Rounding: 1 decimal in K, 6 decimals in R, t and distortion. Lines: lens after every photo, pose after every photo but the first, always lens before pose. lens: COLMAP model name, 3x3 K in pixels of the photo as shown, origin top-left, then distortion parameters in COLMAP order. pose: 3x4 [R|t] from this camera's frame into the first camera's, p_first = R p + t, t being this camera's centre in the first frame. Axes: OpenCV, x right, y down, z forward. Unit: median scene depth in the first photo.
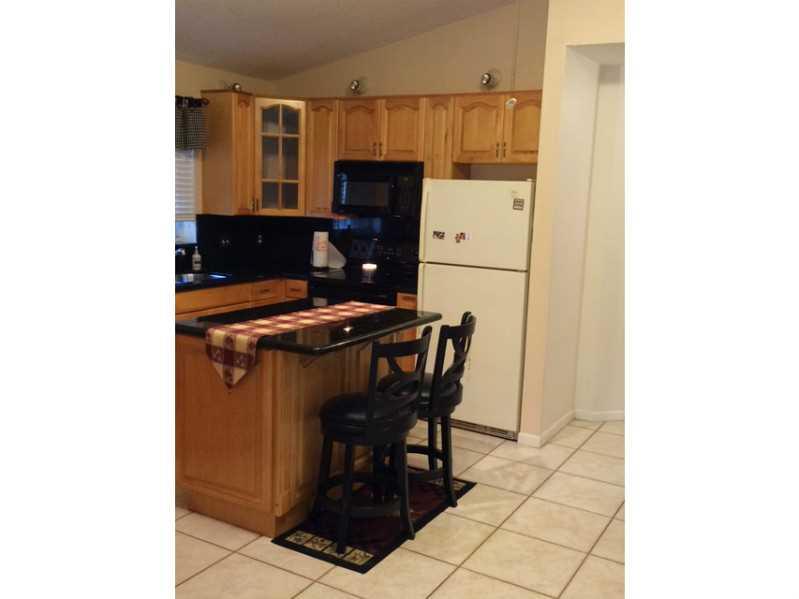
lens RADIAL K [[708.8, 0, 400.5], [0, 708.8, 304.7], [0, 0, 1]] dist [0.034605, 0.010266]
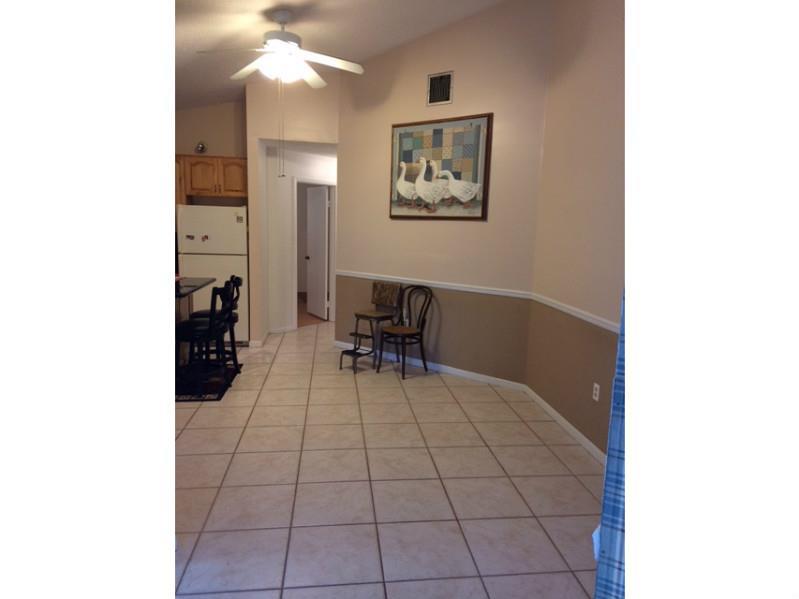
lens RADIAL K [[527.7, 0, 401.7], [0, 527.7, 296.4], [0, 0, 1]] dist [0.002681, -0.000005]
pose [[0.788265, -0.102210, 0.606787, -0.368799], [0.096978, 0.994420, 0.041521, 0.046211], [-0.607646, 0.026115, 0.793779, -0.370812]]
